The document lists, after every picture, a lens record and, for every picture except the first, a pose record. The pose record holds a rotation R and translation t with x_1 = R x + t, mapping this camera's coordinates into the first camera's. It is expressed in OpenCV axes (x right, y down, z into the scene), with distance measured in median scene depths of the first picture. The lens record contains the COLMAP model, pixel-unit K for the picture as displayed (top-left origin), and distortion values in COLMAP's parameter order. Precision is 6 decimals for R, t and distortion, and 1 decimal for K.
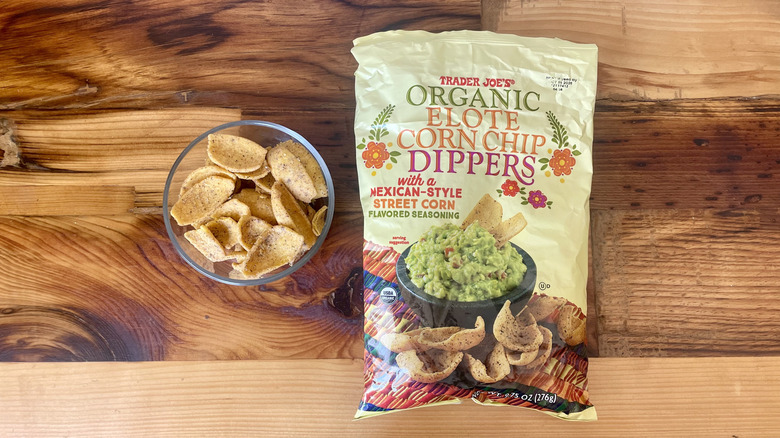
lens RADIAL K [[594.7, 0, 391.0], [0, 594.7, 223.9], [0, 0, 1]] dist [0.076259, -0.106598]
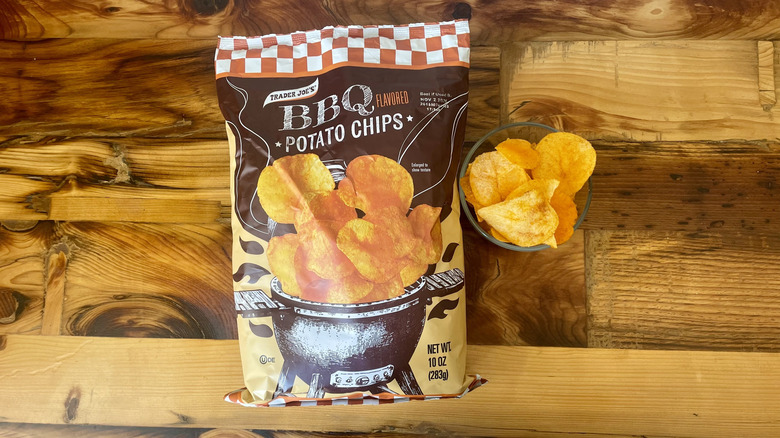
lens RADIAL K [[594.7, 0, 388.1], [0, 594.7, 222.8], [0, 0, 1]] dist [0.076259, -0.106598]
pose [[0.999393, 0.026249, -0.022888, -0.045695], [-0.026125, 0.999642, 0.005730, -0.033499], [0.023030, -0.005129, 0.999722, -0.250286]]
